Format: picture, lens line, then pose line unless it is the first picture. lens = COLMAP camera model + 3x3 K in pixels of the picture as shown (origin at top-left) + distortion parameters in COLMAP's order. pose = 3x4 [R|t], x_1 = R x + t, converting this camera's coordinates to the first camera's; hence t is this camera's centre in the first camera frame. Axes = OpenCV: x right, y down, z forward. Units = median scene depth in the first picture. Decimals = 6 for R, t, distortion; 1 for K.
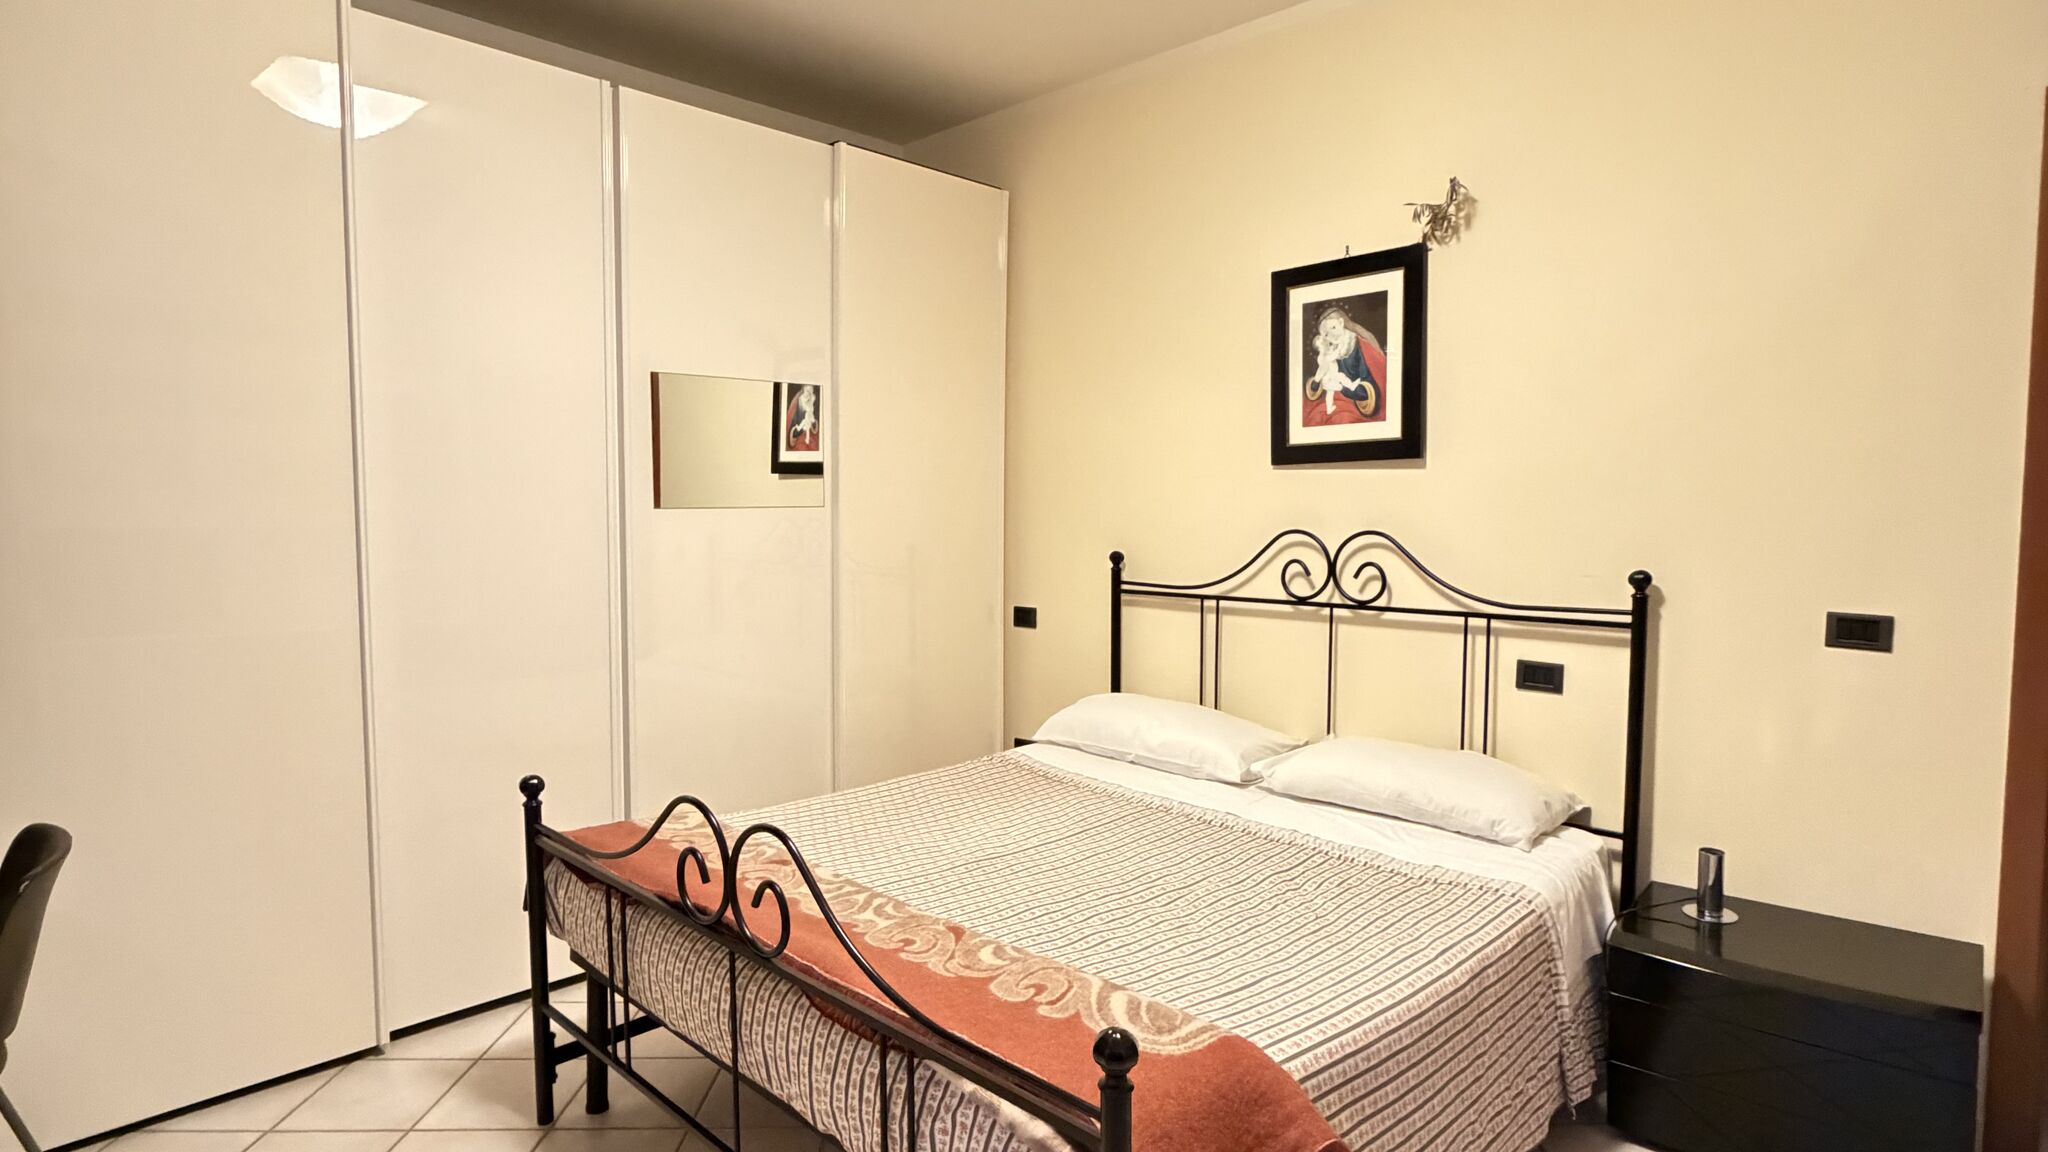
lens RADIAL K [[1082.6, 0, 1027.0], [0, 1082.6, 569.5], [0, 0, 1]] dist [-0.000962, -0.000210]
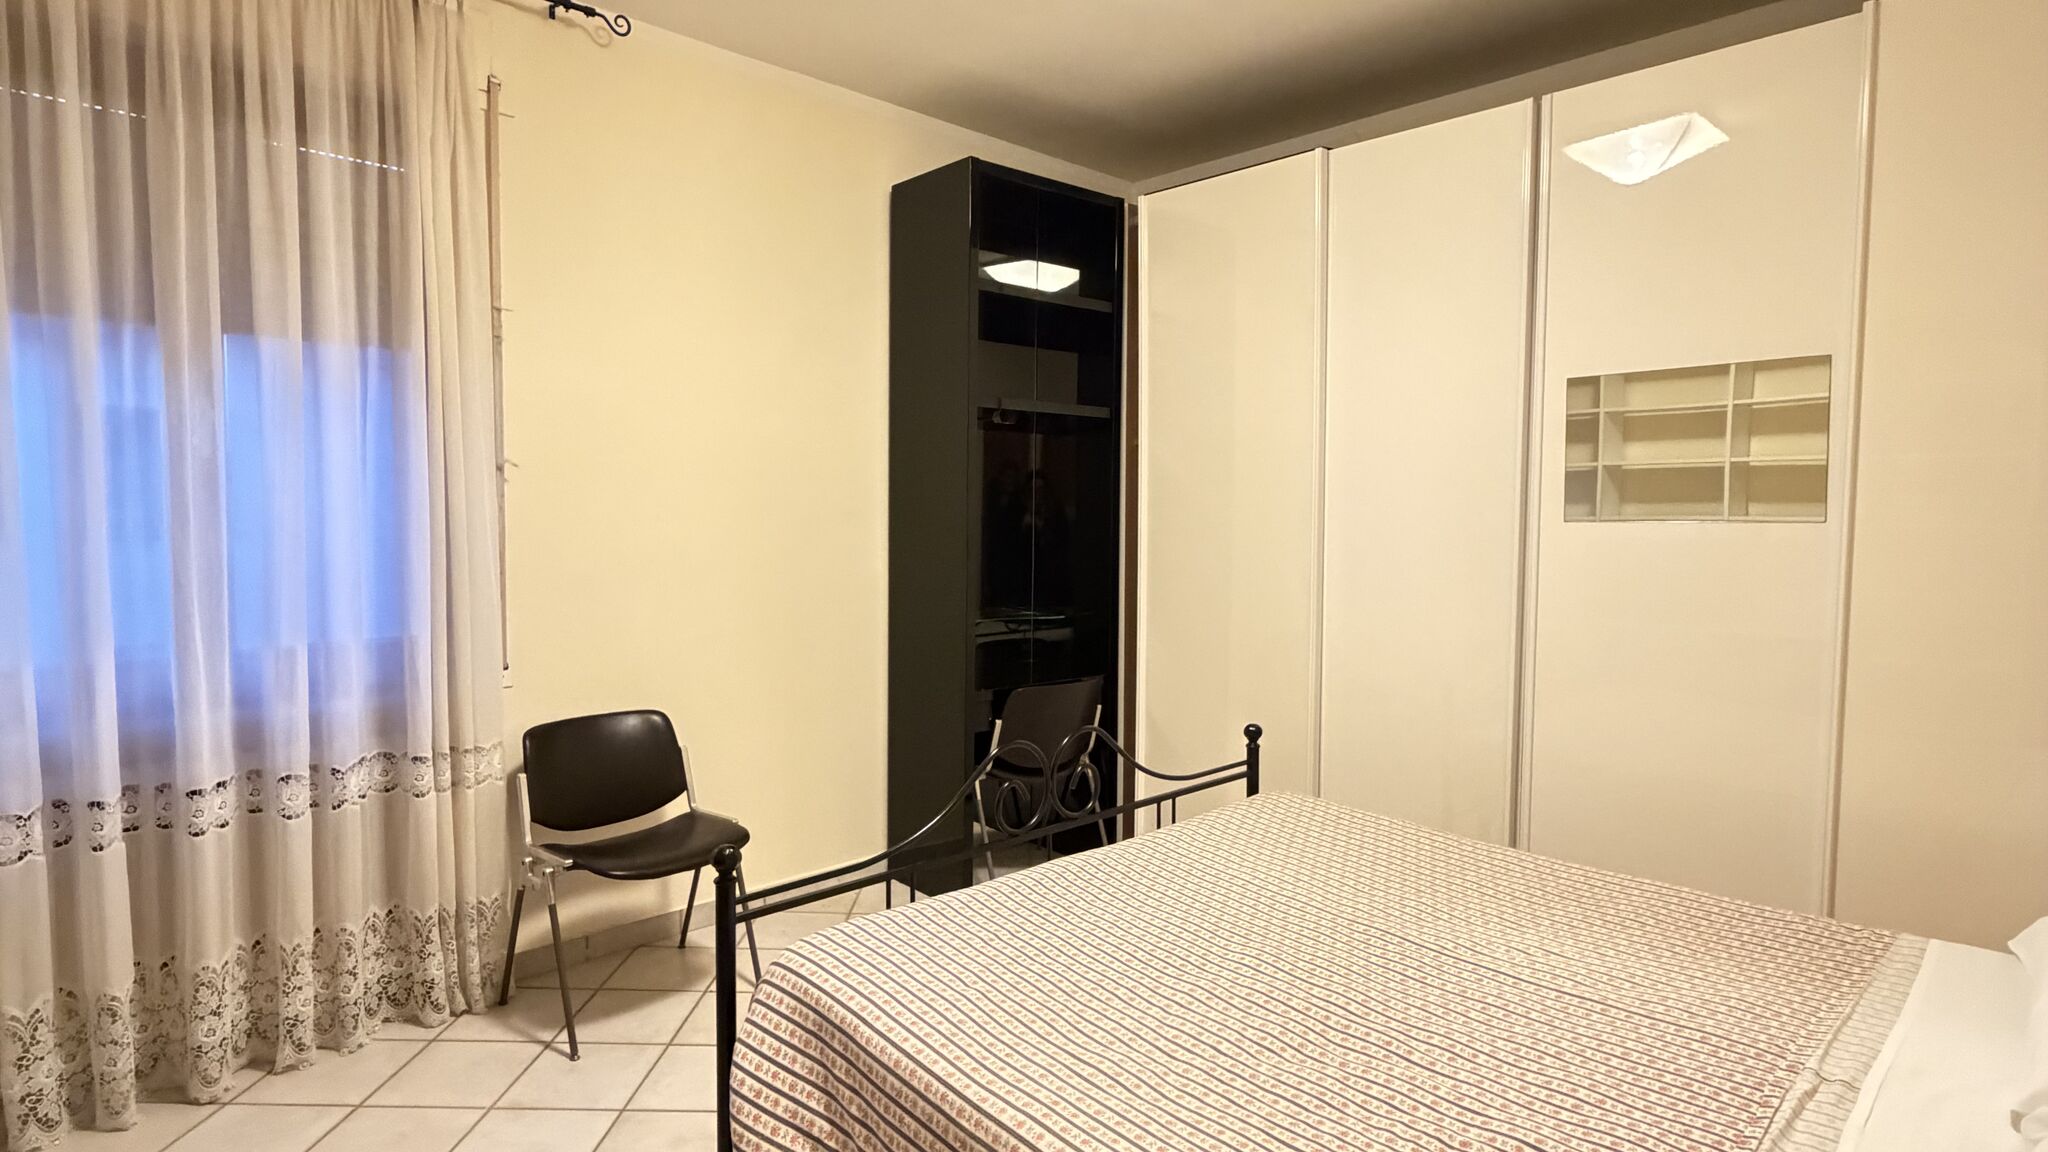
lens RADIAL K [[1082.6, 0, 1027.0], [0, 1082.6, 569.5], [0, 0, 1]] dist [-0.000962, -0.000210]
pose [[-0.018186, 0.059084, -0.998087, 0.826557], [-0.068122, 0.995859, 0.060193, -0.052151], [0.997511, 0.069087, -0.014086, 0.727142]]
